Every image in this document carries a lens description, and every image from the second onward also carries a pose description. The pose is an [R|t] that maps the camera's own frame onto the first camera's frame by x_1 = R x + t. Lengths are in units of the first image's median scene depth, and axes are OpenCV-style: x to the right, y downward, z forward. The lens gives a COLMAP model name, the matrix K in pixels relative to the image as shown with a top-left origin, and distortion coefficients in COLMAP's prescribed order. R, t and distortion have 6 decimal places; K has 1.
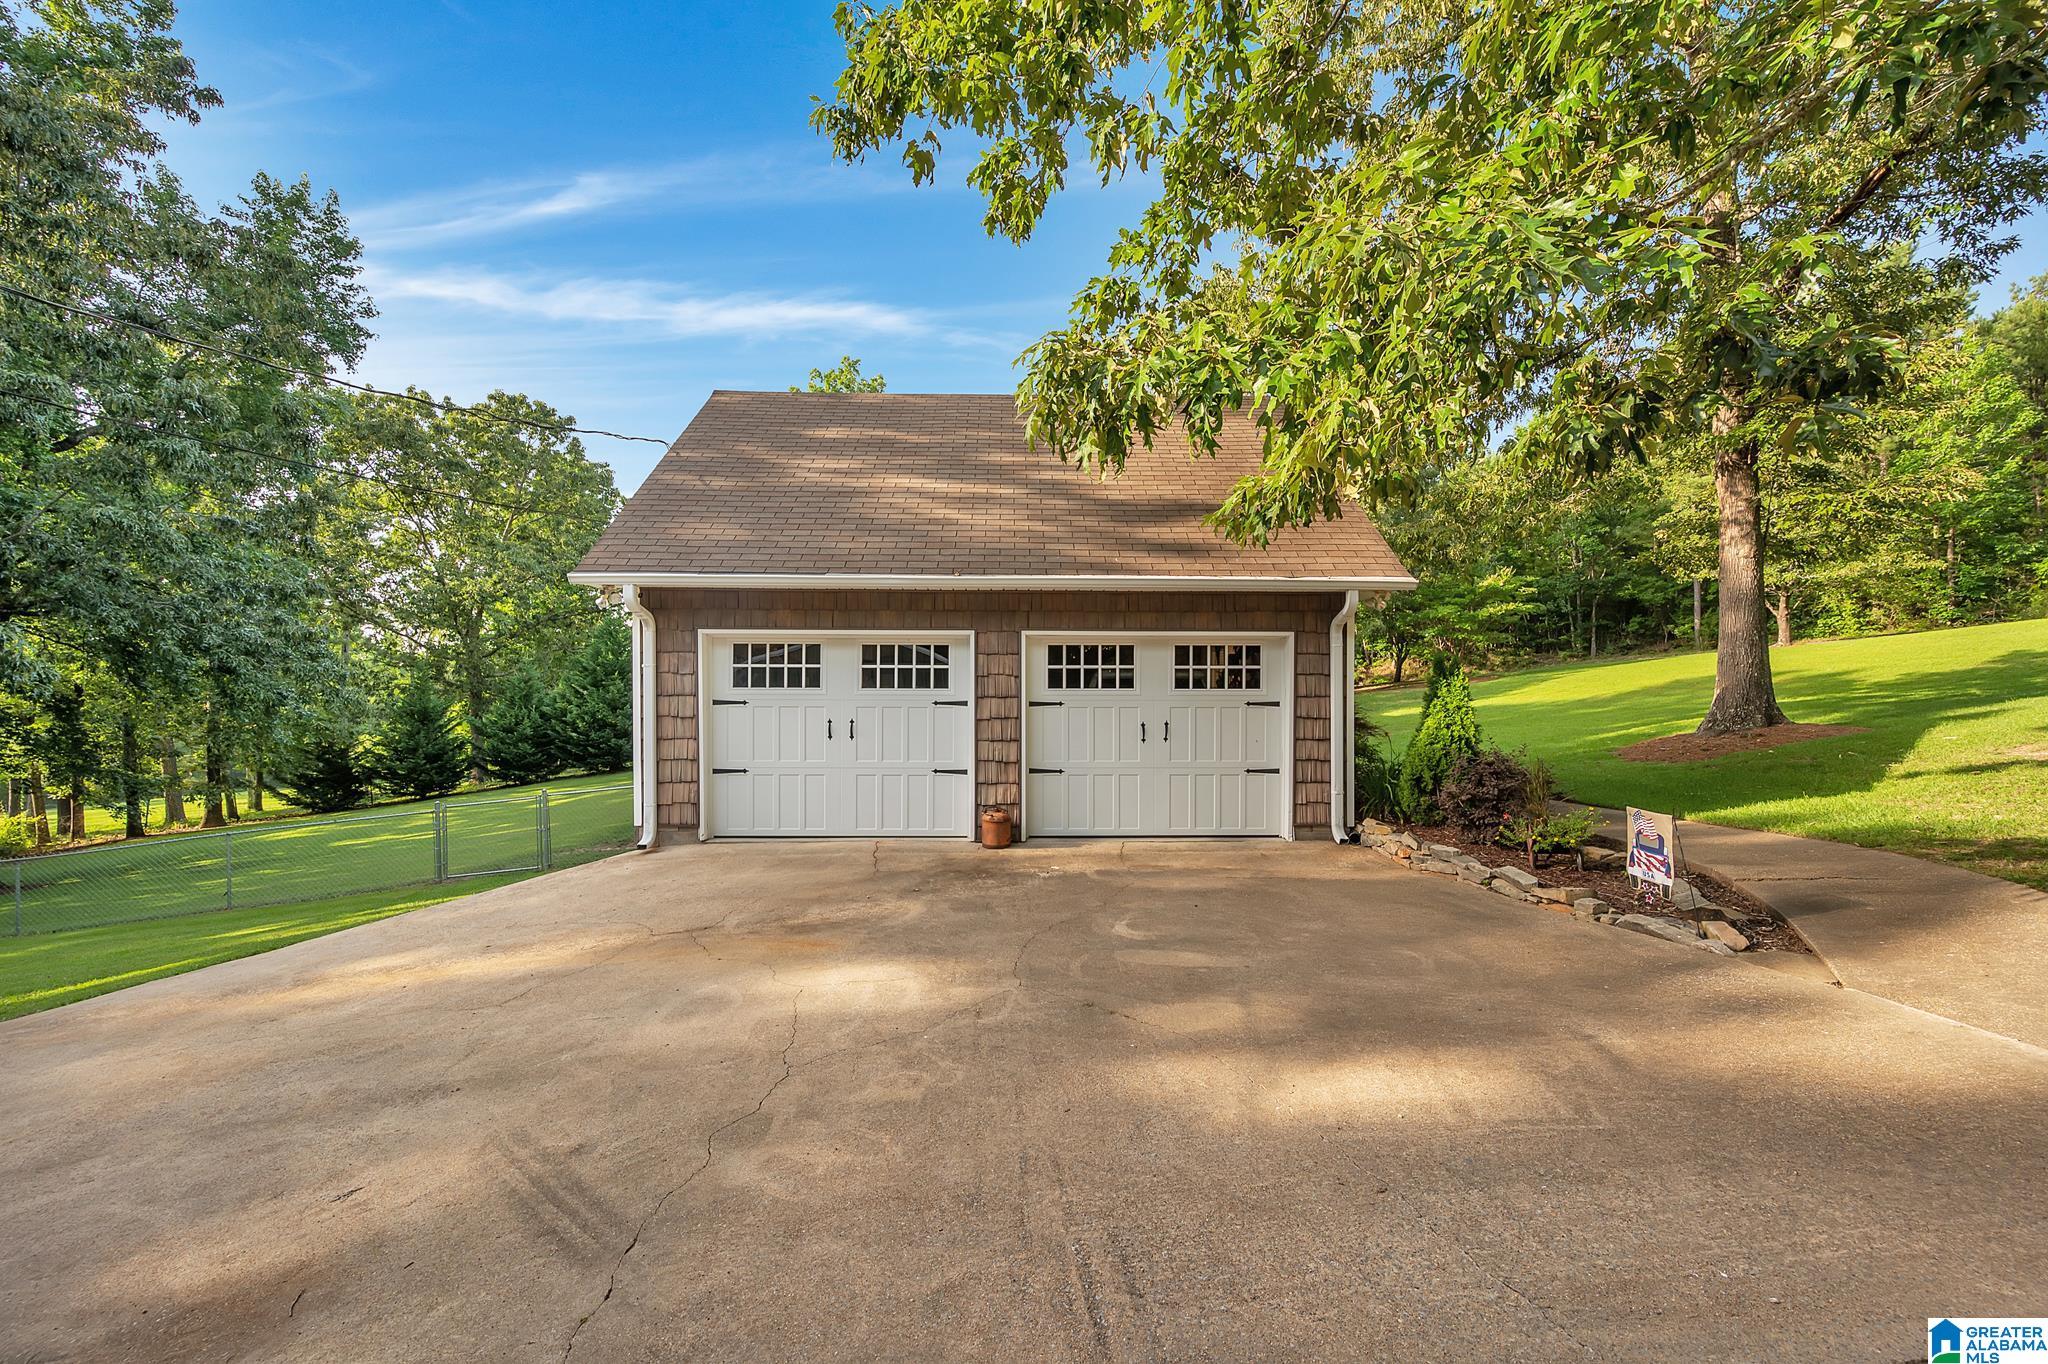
lens RADIAL K [[894.7, 0, 1024.0], [0, 894.7, 682.0], [0, 0, 1]] dist [0.027282, 0.000270]
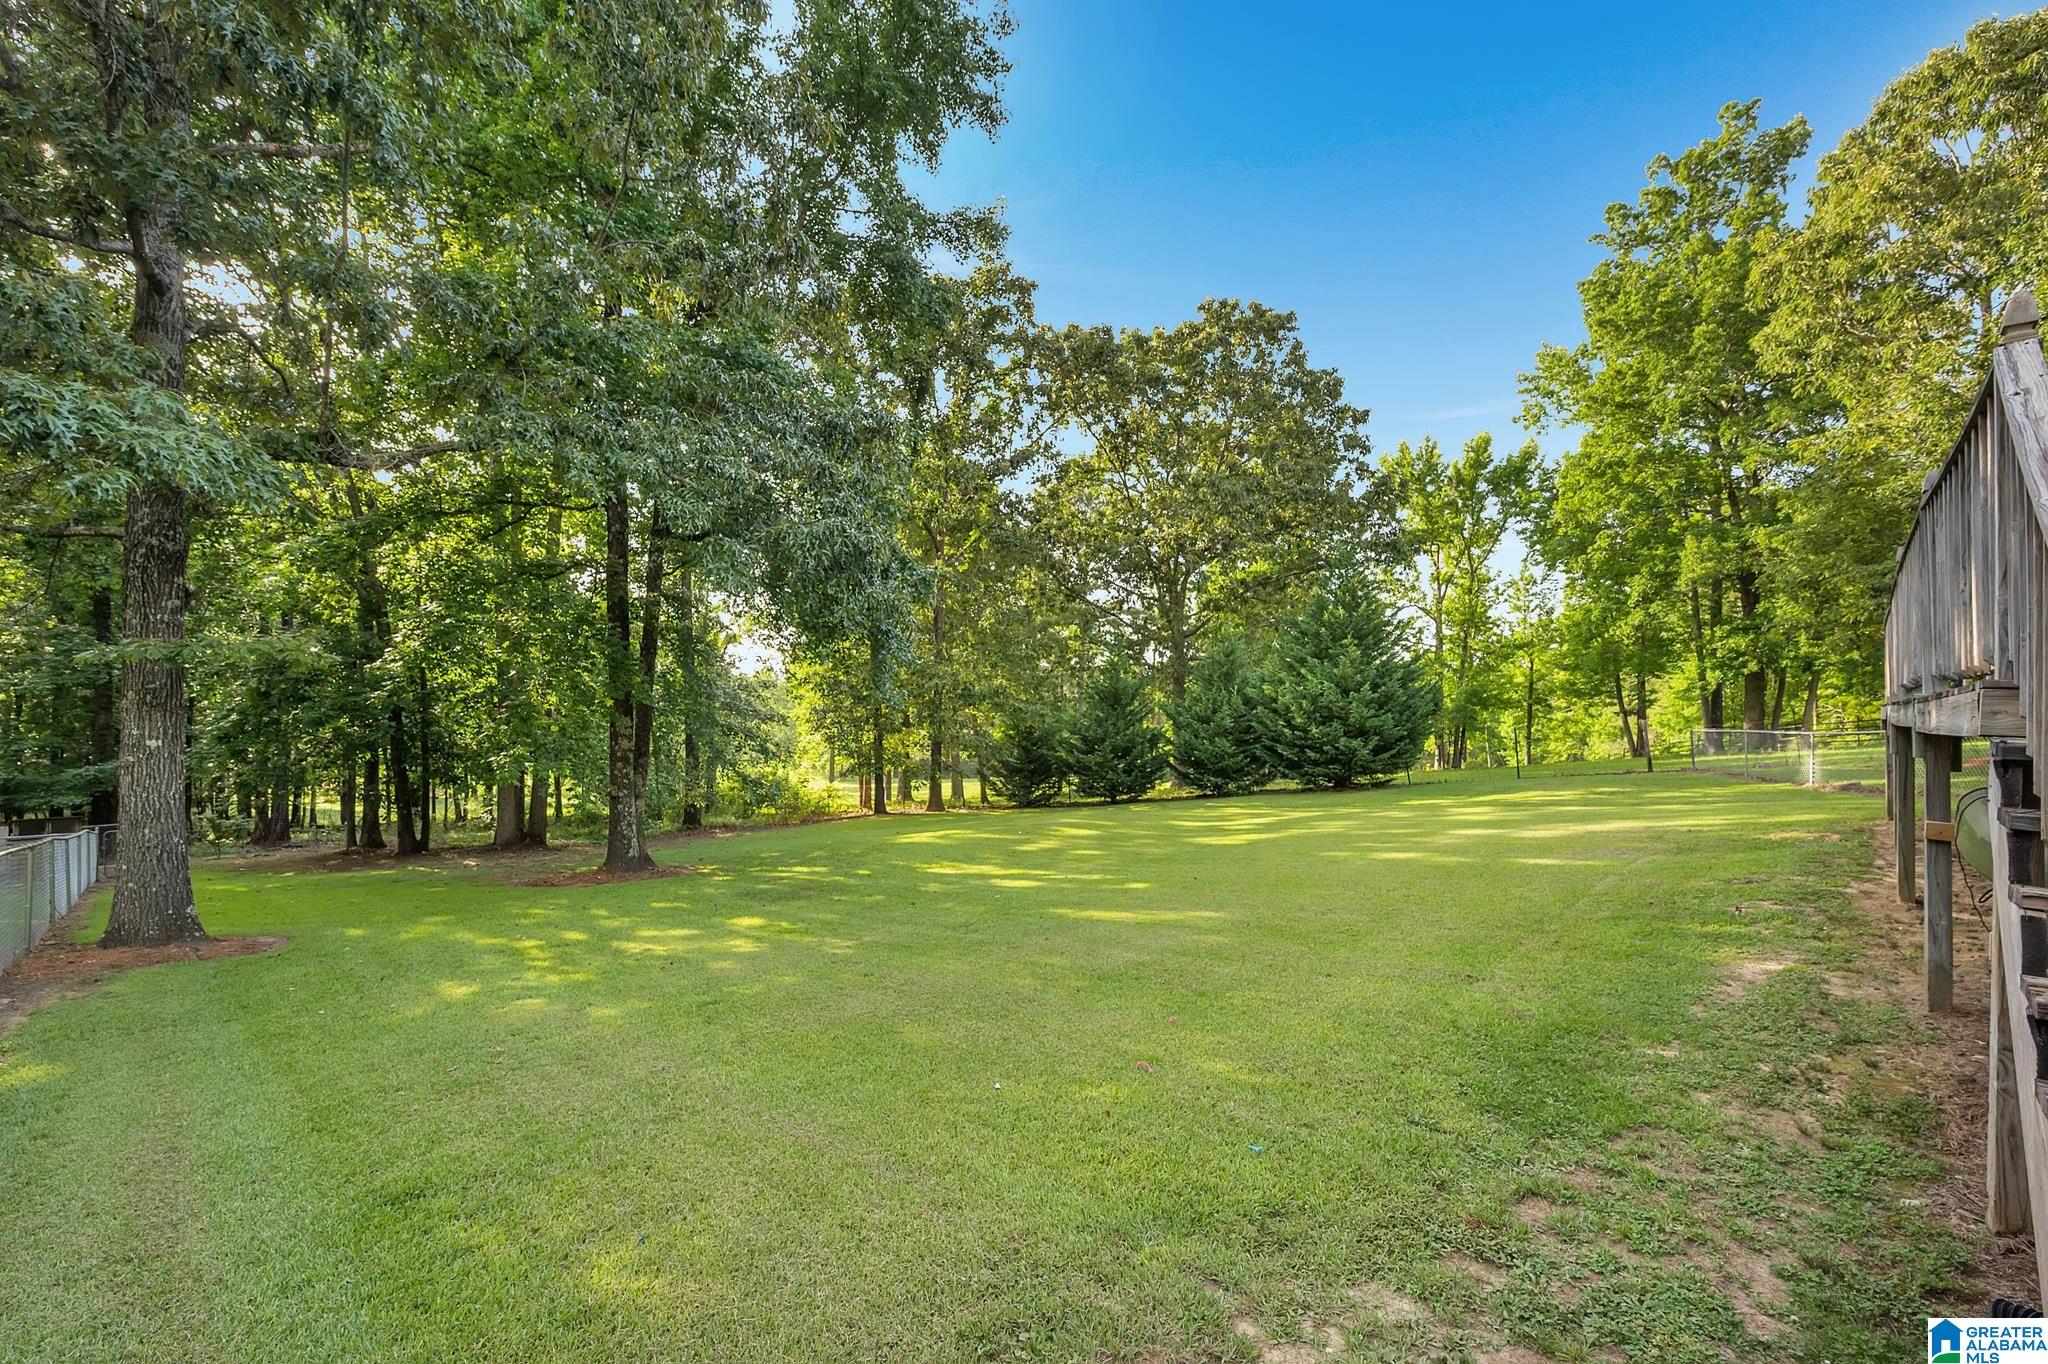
lens RADIAL K [[894.7, 0, 1024.0], [0, 894.7, 682.0], [0, 0, 1]] dist [0.027282, 0.000270]
pose [[0.734416, 0.004708, -0.678683, -0.185308], [-0.020049, 0.999690, -0.014761, 0.036183], [0.678403, 0.024448, 0.734283, 0.365834]]
